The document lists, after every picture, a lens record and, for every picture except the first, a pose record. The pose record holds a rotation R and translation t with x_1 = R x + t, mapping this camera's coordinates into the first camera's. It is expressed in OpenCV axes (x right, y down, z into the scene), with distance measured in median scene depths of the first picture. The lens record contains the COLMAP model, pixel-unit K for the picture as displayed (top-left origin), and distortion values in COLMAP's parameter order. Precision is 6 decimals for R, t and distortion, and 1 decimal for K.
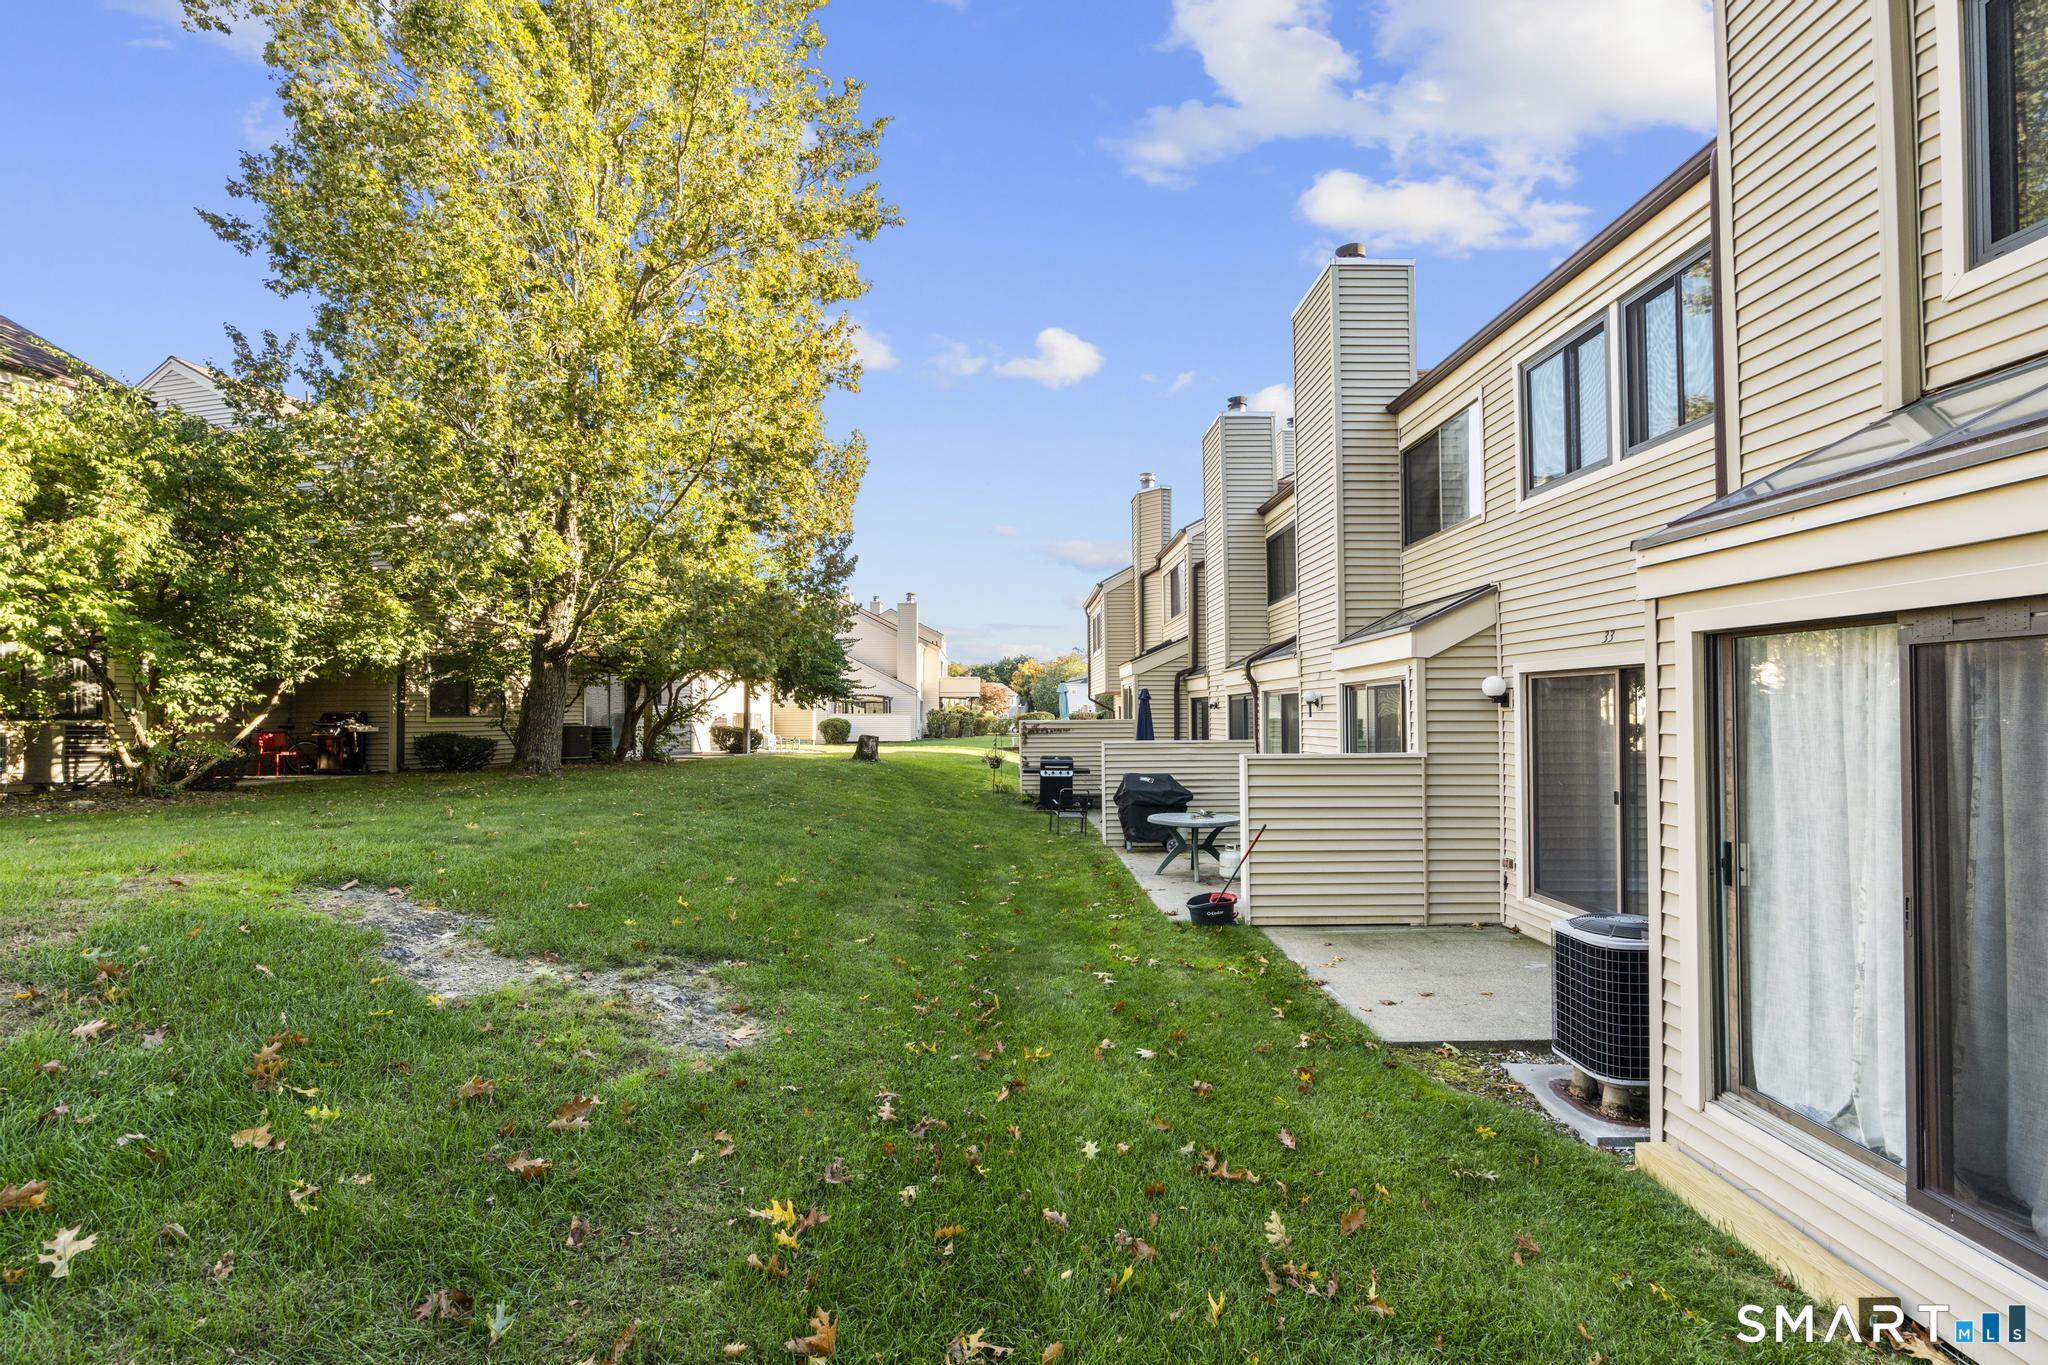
lens RADIAL K [[921.6, 0, 1023.9], [0, 921.6, 692.7], [0, 0, 1]] dist [-0.005331, 0.003915]
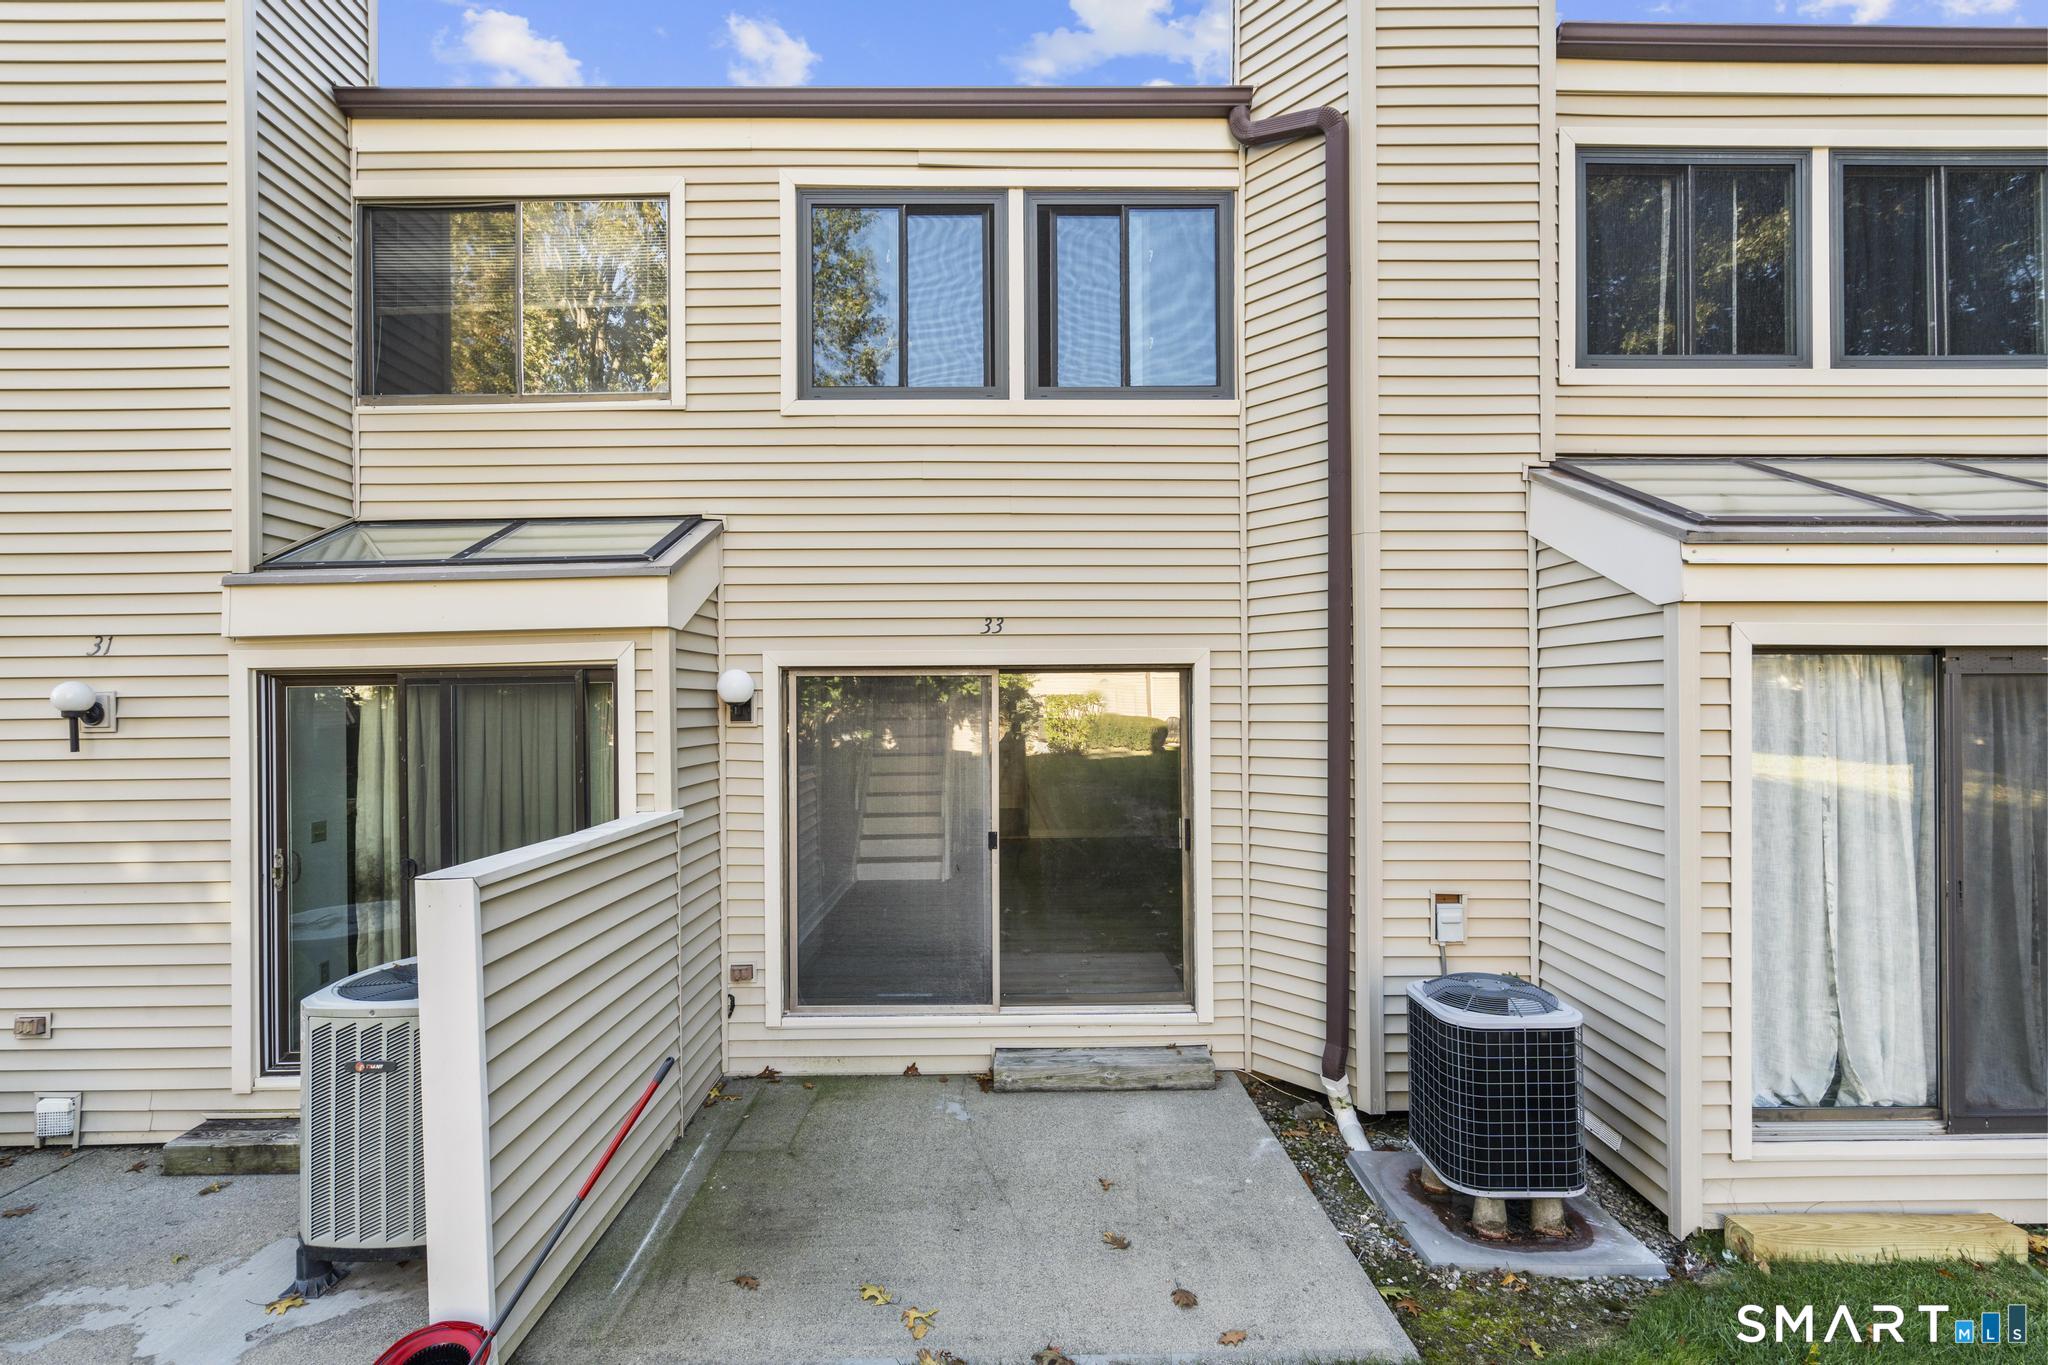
lens RADIAL K [[921.6, 0, 1017.9], [0, 921.6, 692.3], [0, 0, 1]] dist [-0.005331, 0.003915]
pose [[-0.001025, 0.014341, 0.999897, -0.105793], [-0.014071, 0.999798, -0.014354, 0.003045], [-0.999900, -0.014084, -0.000823, 0.903126]]
